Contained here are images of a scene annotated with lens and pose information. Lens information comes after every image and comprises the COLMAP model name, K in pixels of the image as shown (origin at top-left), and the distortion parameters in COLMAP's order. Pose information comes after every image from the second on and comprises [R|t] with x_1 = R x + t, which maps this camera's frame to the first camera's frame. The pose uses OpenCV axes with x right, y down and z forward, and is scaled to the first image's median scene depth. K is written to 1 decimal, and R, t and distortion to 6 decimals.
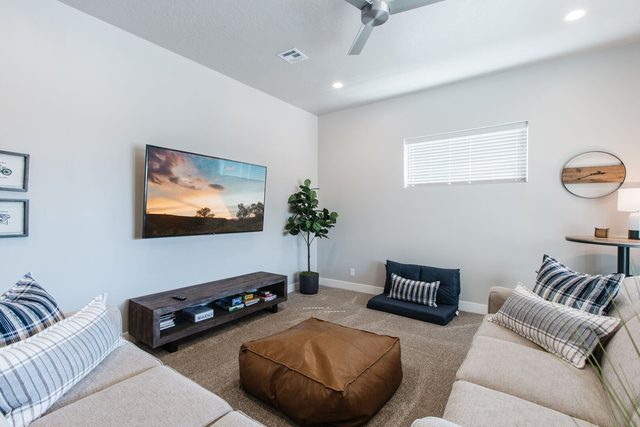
lens RADIAL K [[289.3, 0, 319.6], [0, 289.3, 209.5], [0, 0, 1]] dist [0.000960, 0.000054]
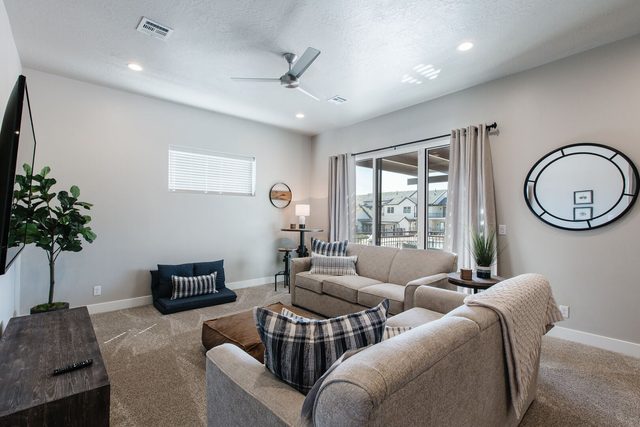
lens RADIAL K [[301.3, 0, 309.7], [0, 301.3, 210.1], [0, 0, 1]] dist [0.002064, 0.000288]
pose [[0.224792, 0.014541, 0.974298, -0.750983], [-0.013051, 0.999844, -0.011911, -0.004653], [-0.974319, -0.010038, 0.224946, 0.320170]]
